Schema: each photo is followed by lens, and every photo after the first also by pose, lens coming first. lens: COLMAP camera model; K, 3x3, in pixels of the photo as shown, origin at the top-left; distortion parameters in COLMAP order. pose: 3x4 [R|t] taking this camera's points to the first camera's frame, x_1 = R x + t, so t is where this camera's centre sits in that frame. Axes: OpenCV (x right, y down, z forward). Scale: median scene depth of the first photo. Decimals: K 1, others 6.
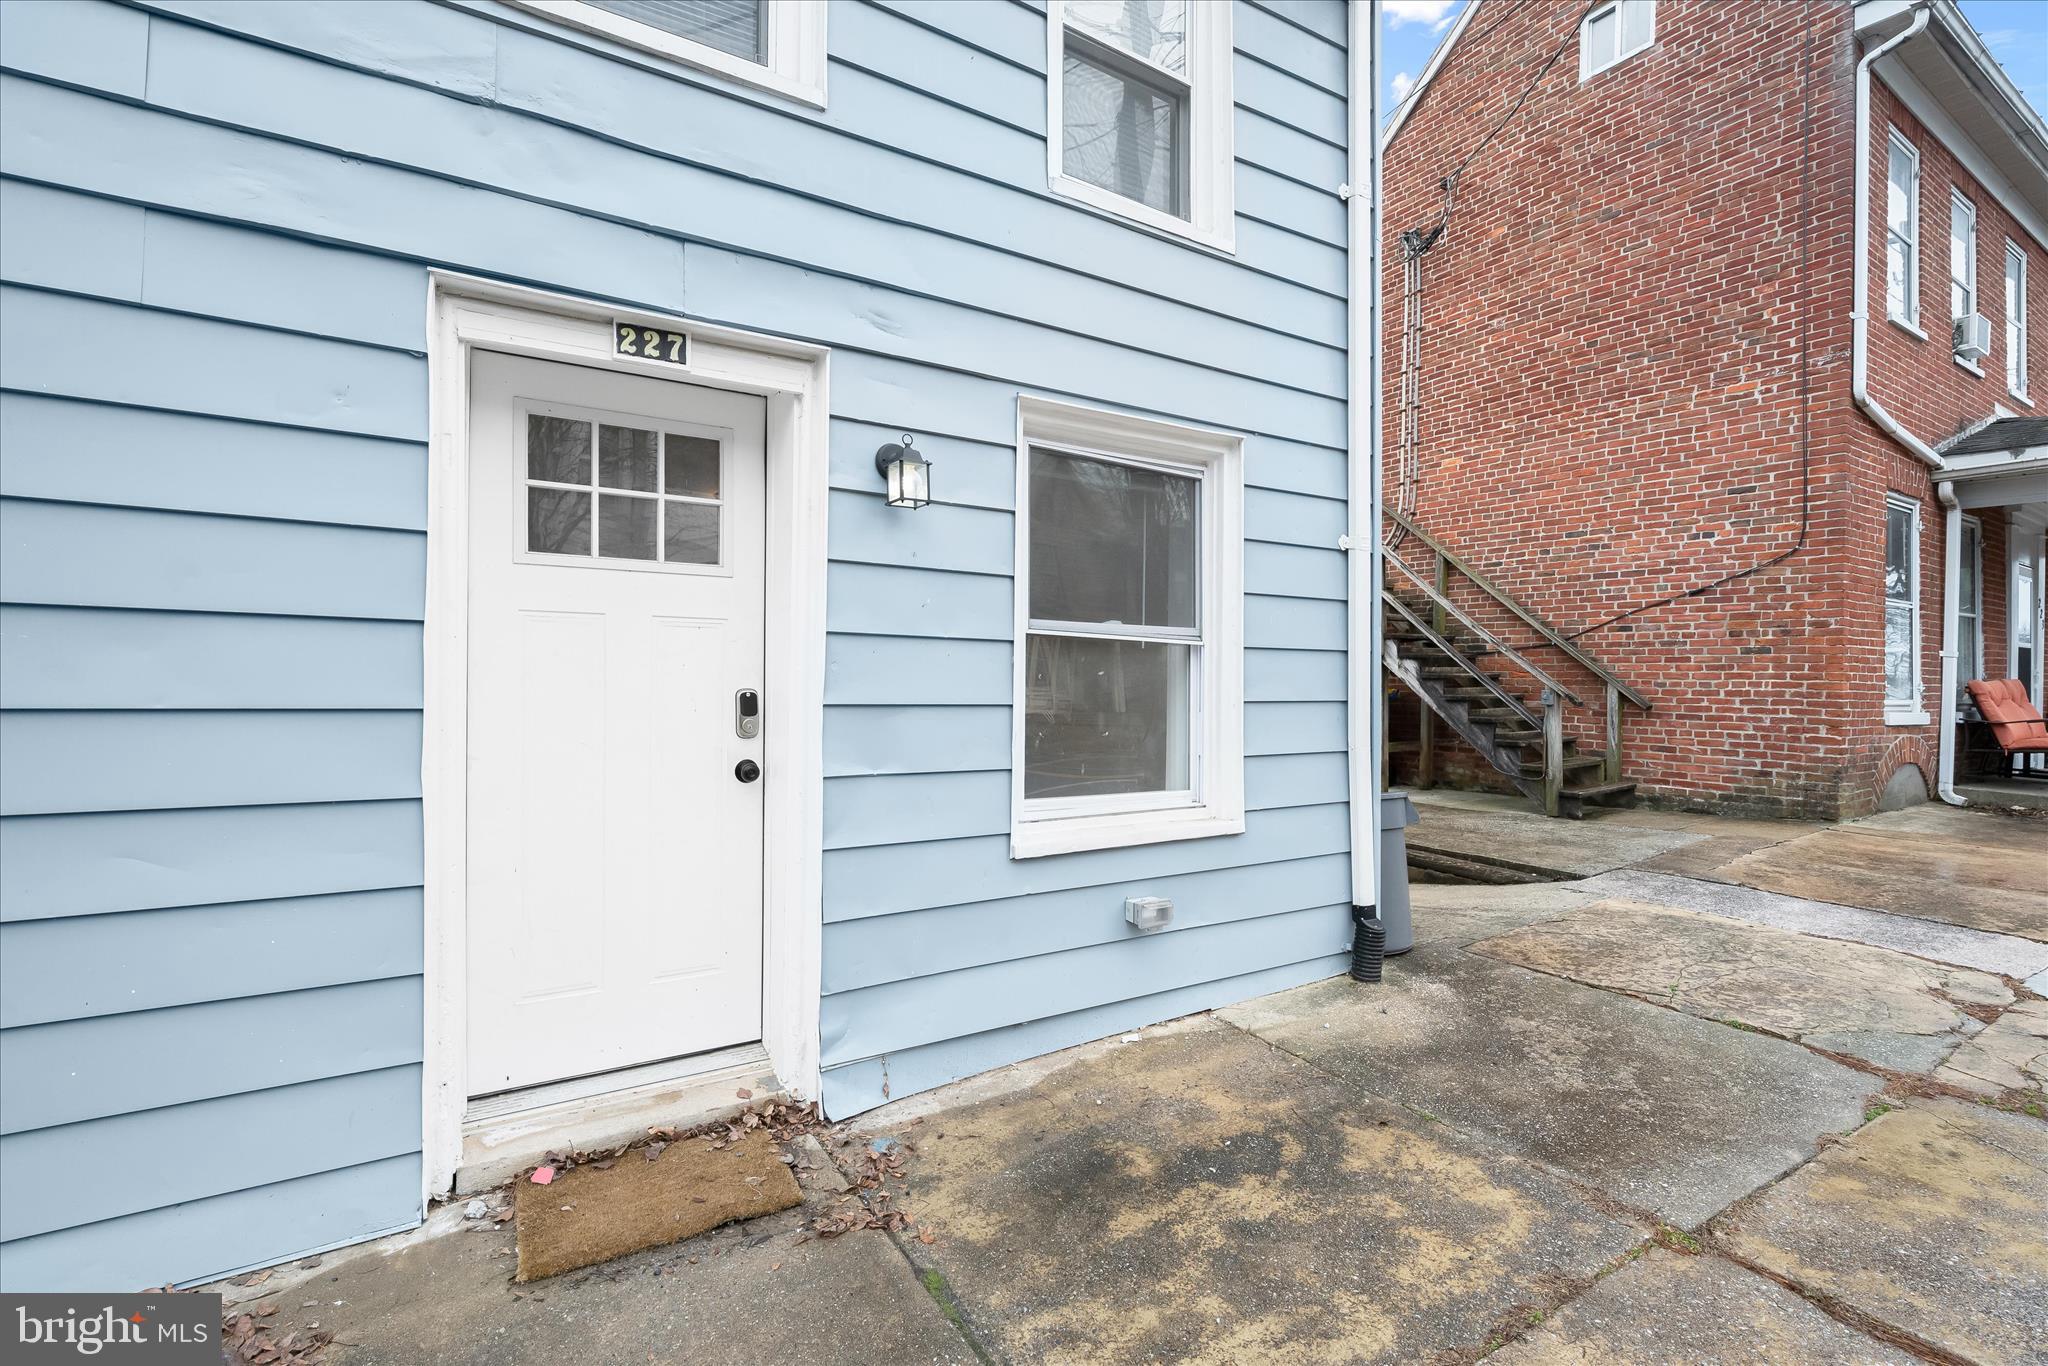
lens RADIAL K [[913.9, 0, 1023.5], [0, 913.9, 681.3], [0, 0, 1]] dist [-0.002198, 0.000683]
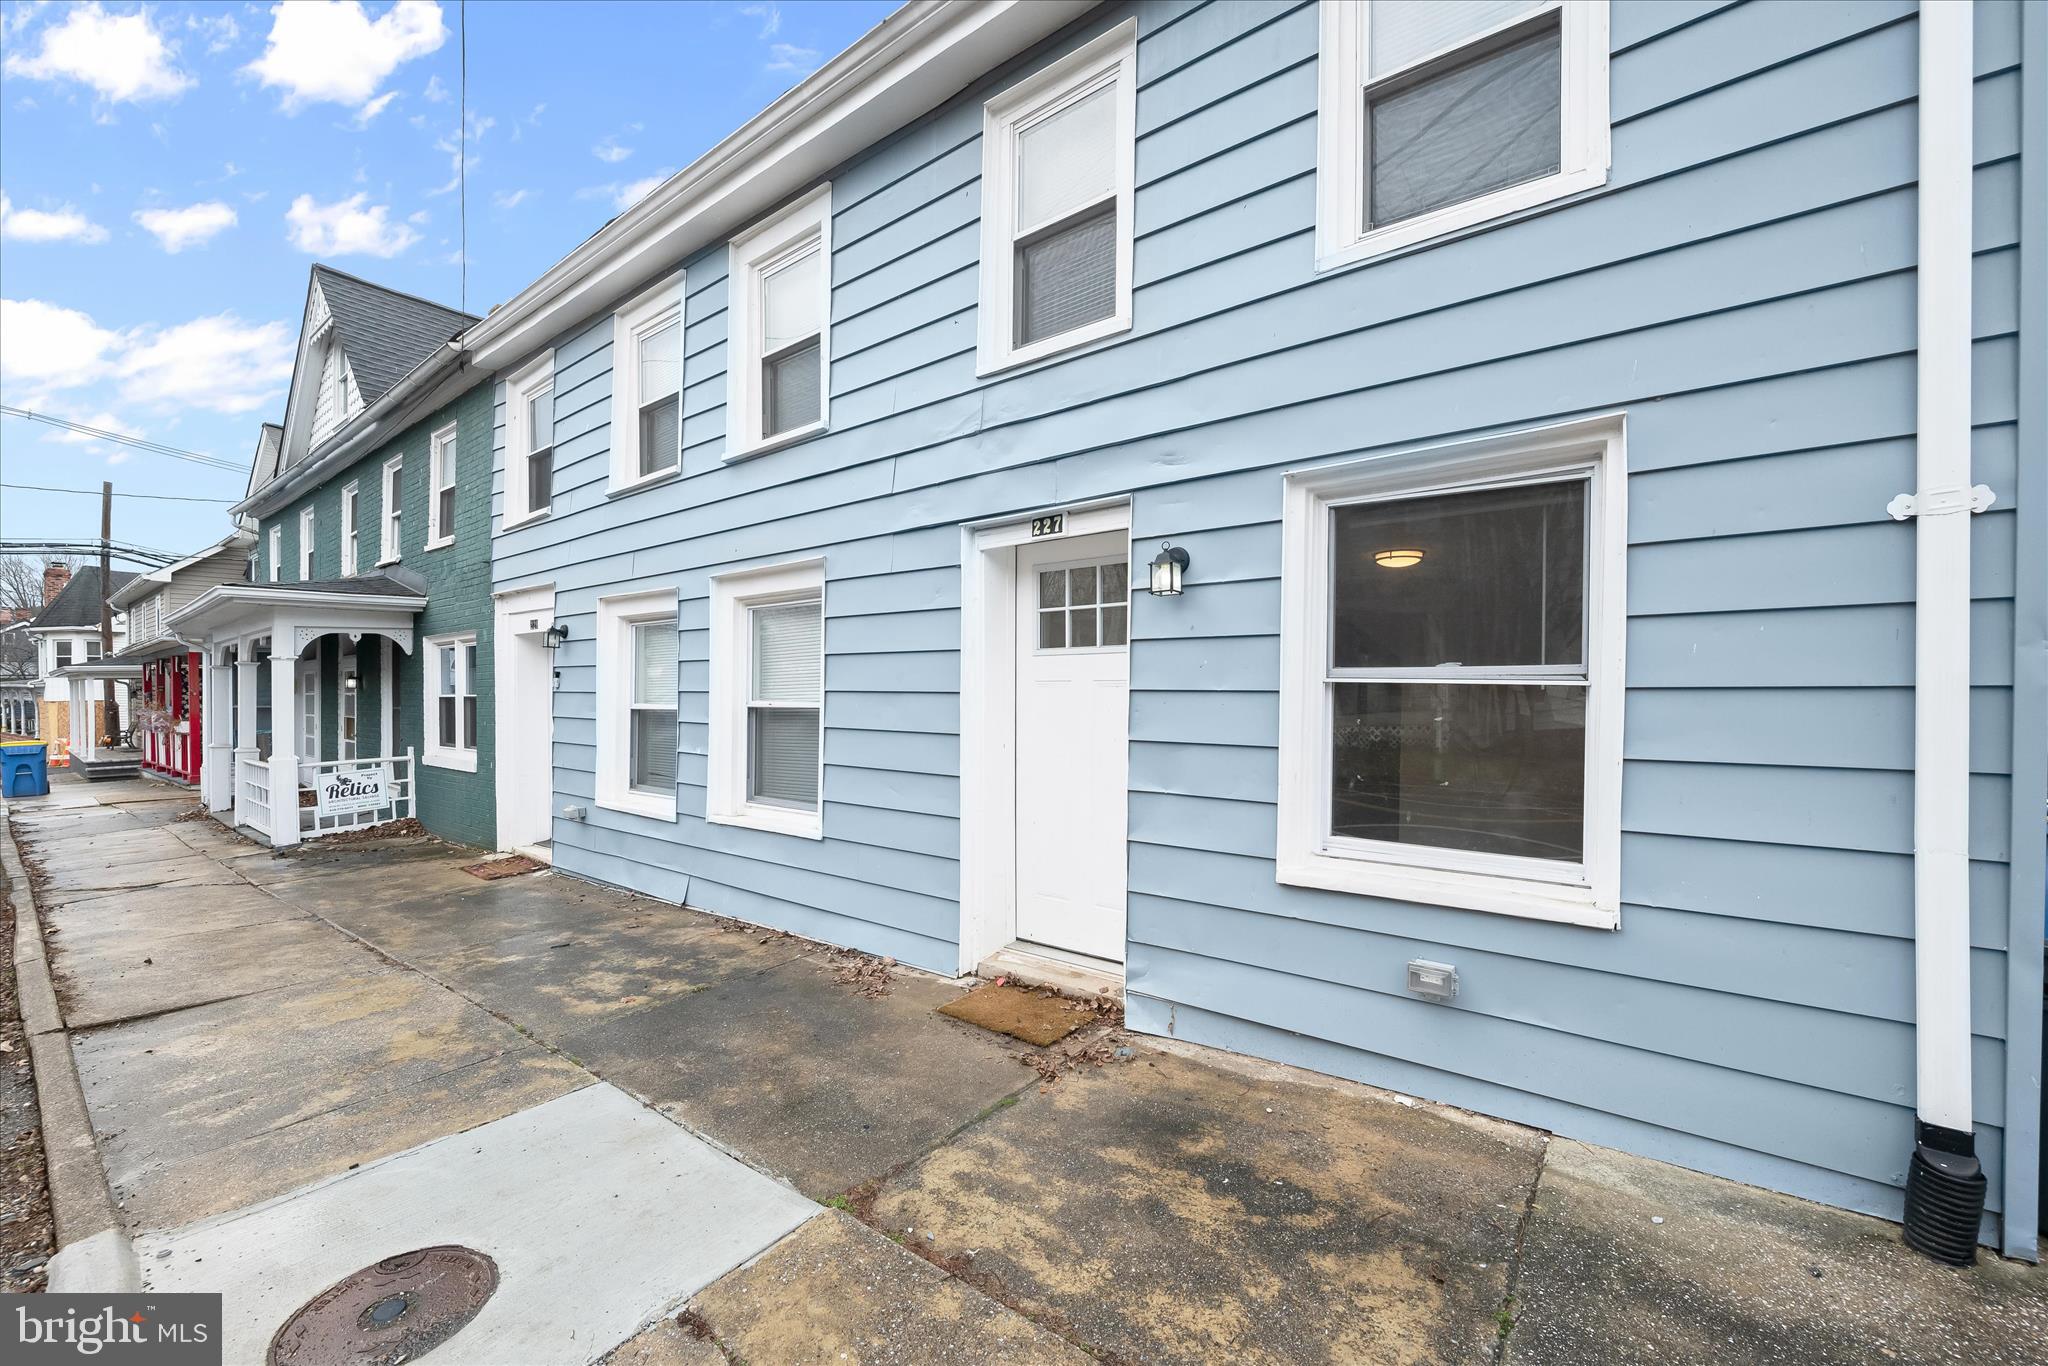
lens RADIAL K [[823.9, 0, 1025.5], [0, 823.9, 698.7], [0, 0, 1]] dist [-0.002227, 0.000400]
pose [[0.347592, -0.003540, -0.937639, 0.707974], [0.002217, 0.999993, -0.002954, -0.027394], [0.937643, -0.001051, 0.347598, 0.291043]]
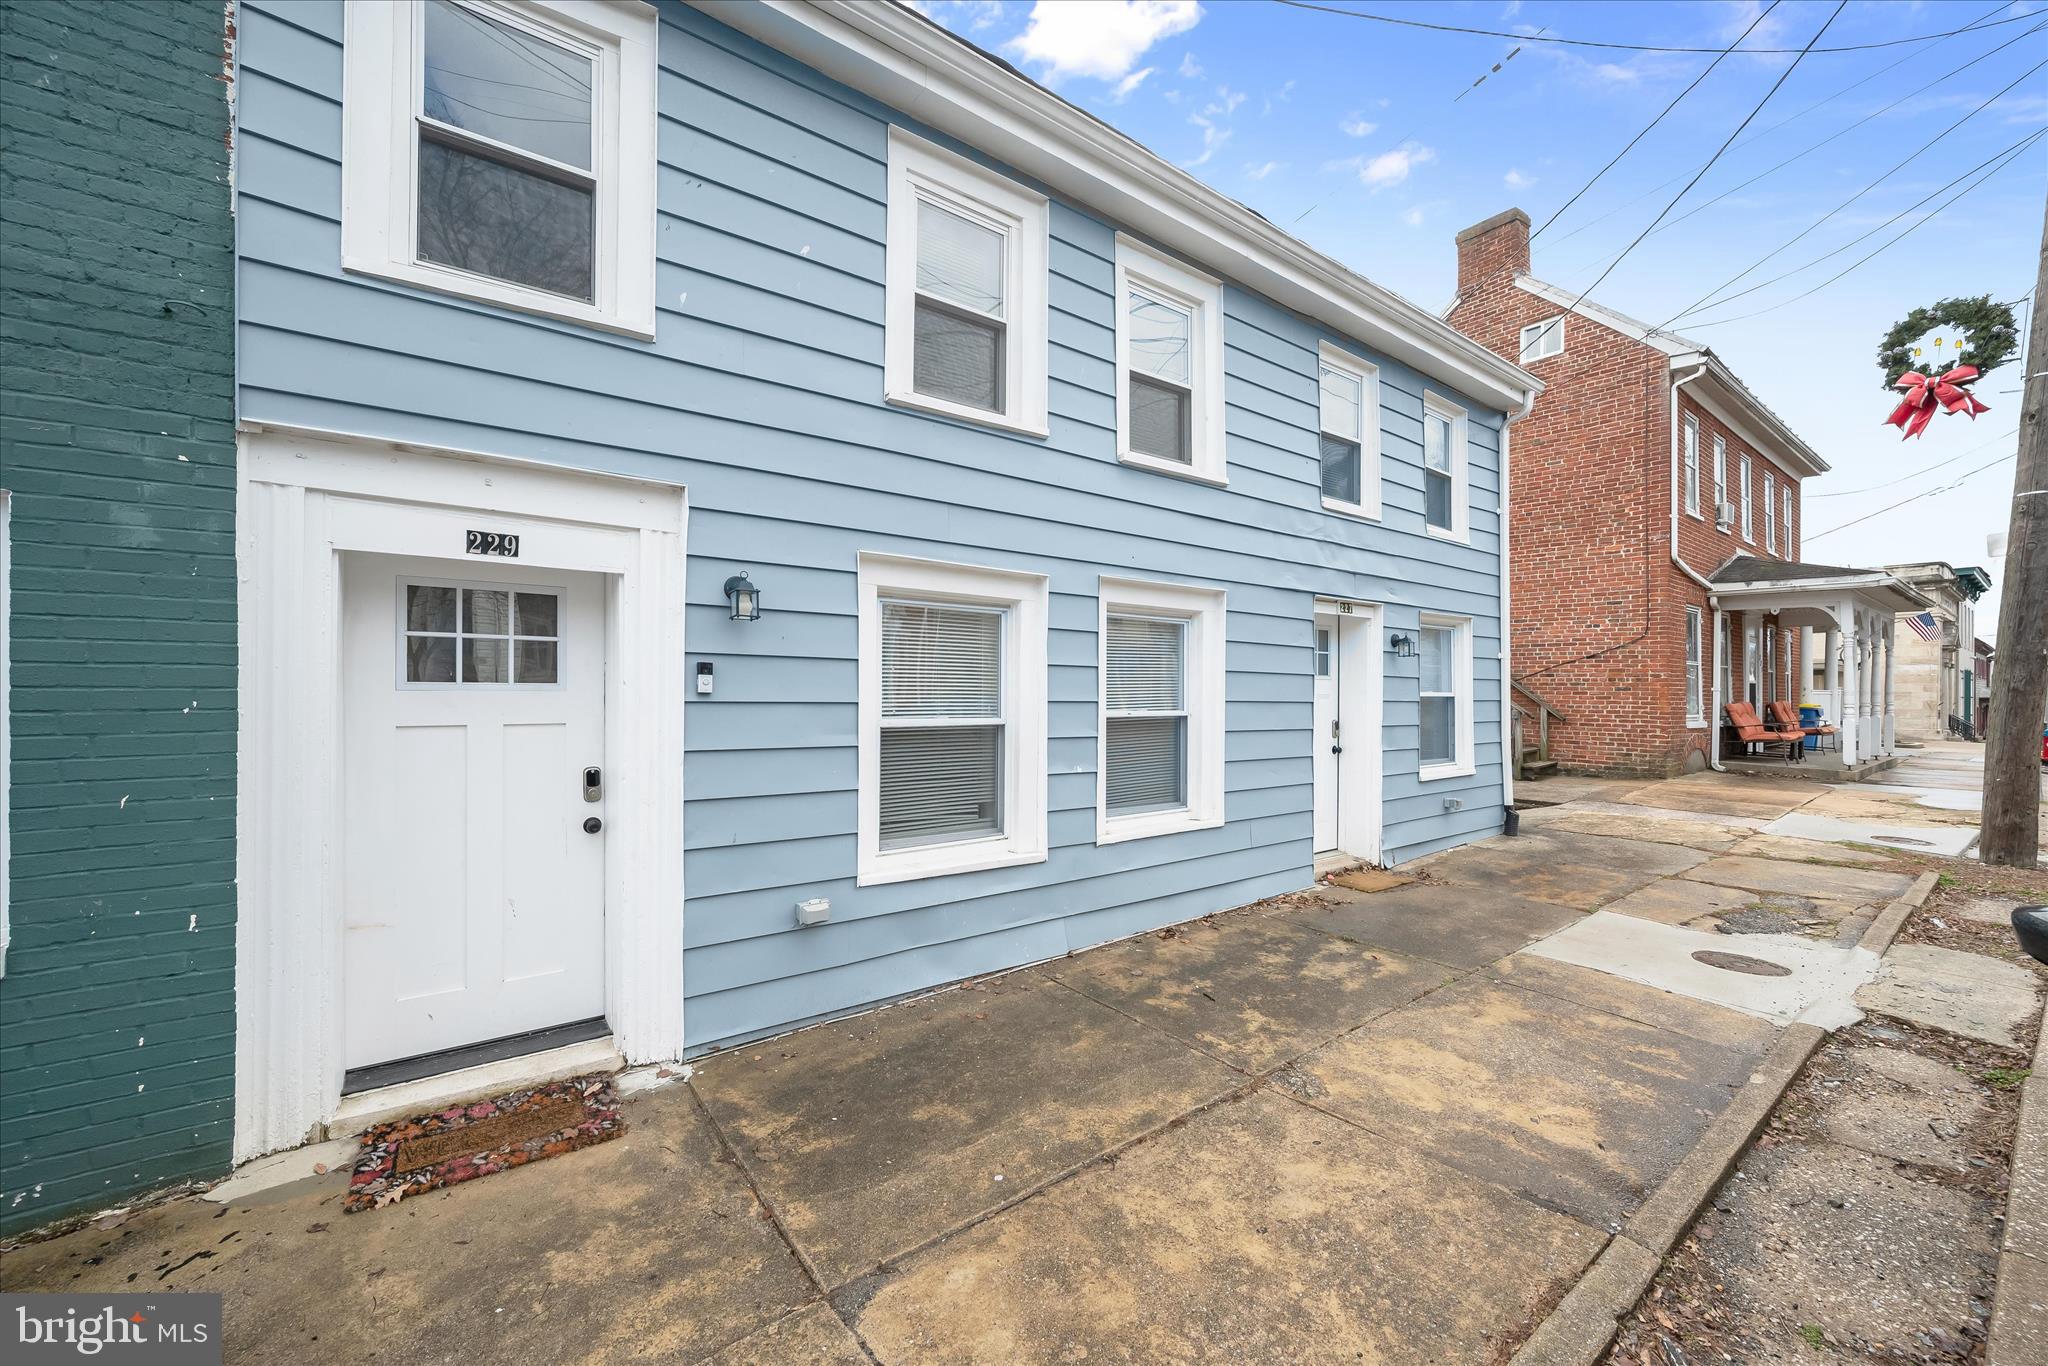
lens RADIAL K [[798.4, 0, 1026.5], [0, 798.4, 685.2], [0, 0, 1]] dist [-0.000896, -0.000174]
pose [[0.995459, -0.001444, 0.095182, -1.185492], [0.002227, 0.999965, -0.008122, -0.064526], [-0.095167, 0.008297, 0.995427, -1.064875]]
